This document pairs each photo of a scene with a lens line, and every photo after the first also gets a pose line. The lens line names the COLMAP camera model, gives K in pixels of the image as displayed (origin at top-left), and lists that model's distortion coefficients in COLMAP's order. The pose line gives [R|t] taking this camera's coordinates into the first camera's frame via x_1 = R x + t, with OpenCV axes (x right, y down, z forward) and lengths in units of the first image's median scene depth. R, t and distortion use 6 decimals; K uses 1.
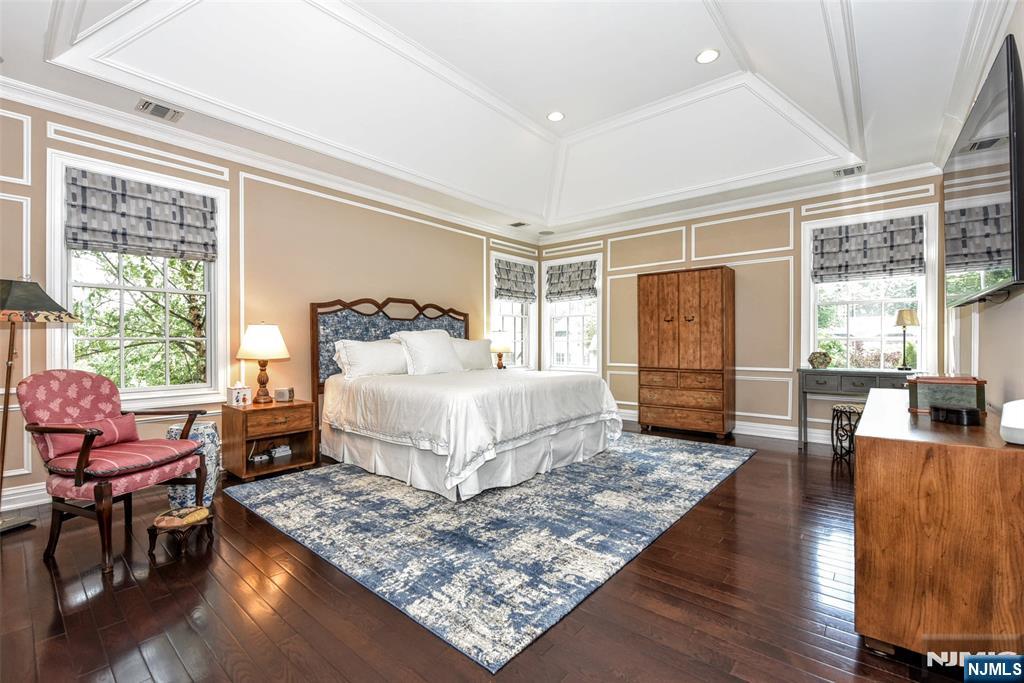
lens RADIAL K [[430.0, 0, 512.0], [0, 430.0, 341.5], [0, 0, 1]] dist [-0.004898, -0.000669]
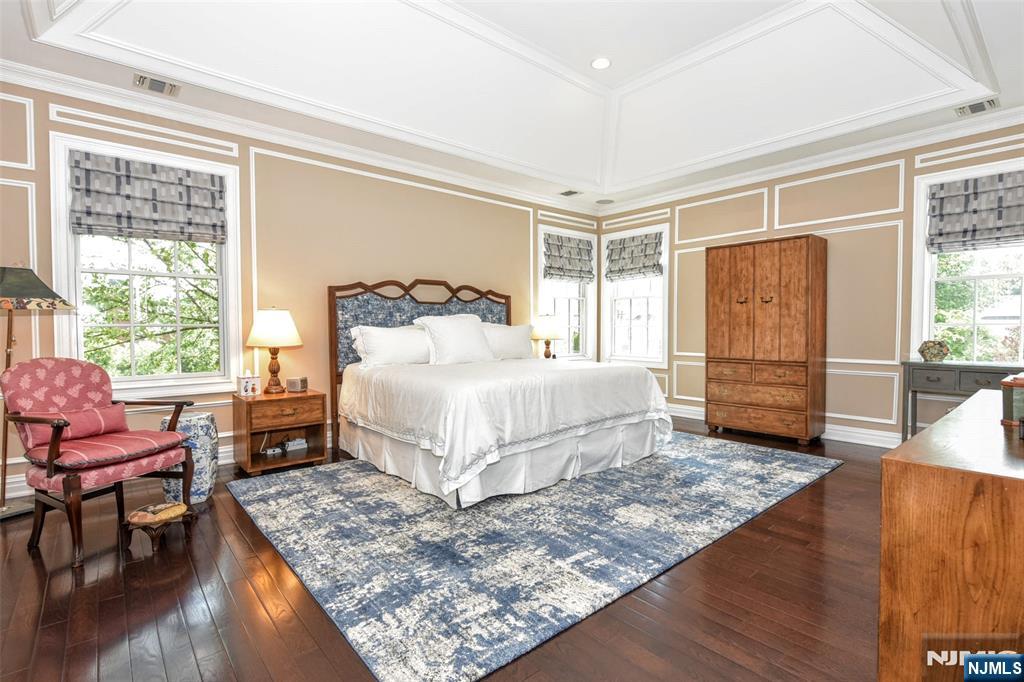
lens RADIAL K [[478.6, 0, 519.9], [0, 478.6, 340.0], [0, 0, 1]] dist [-0.003819, -0.000663]
pose [[0.991419, 0.002958, -0.130691, 0.105762], [0.000770, 0.999594, 0.028469, -0.003542], [0.130722, -0.028325, 0.991014, 0.037853]]
